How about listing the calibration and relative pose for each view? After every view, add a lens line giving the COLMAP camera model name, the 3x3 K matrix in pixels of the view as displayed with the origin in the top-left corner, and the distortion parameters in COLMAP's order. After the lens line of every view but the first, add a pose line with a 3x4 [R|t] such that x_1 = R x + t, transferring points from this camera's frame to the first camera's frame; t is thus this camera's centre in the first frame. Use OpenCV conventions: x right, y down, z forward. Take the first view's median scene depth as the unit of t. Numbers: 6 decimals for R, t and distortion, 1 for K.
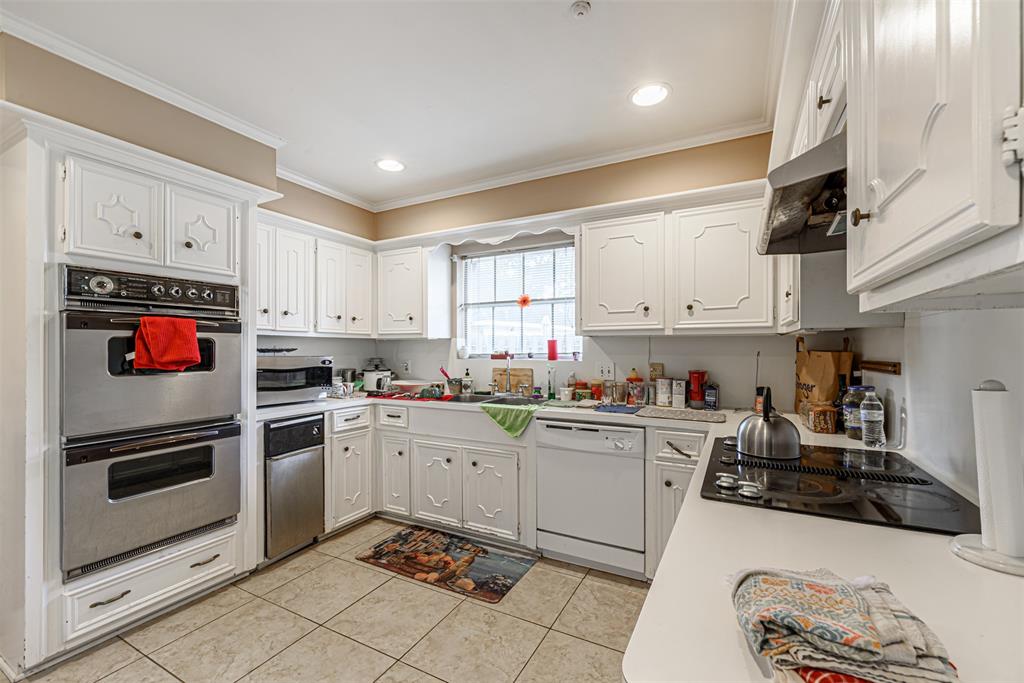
lens RADIAL K [[415.8, 0, 514.2], [0, 415.8, 346.4], [0, 0, 1]] dist [-0.003090, 0.000140]
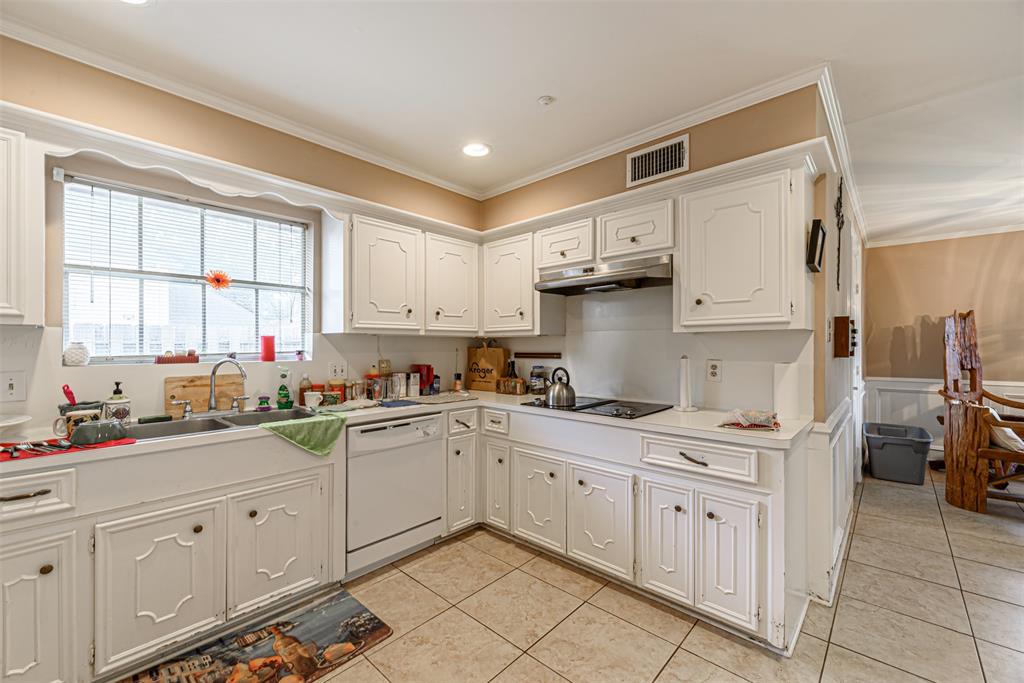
lens RADIAL K [[415.8, 0, 518.5], [0, 415.8, 344.0], [0, 0, 1]] dist [-0.003090, 0.000140]
pose [[0.253733, 0.004163, 0.967265, -0.661734], [-0.002165, 0.999991, -0.003736, 0.002560], [-0.967272, -0.001146, 0.253740, 0.406458]]
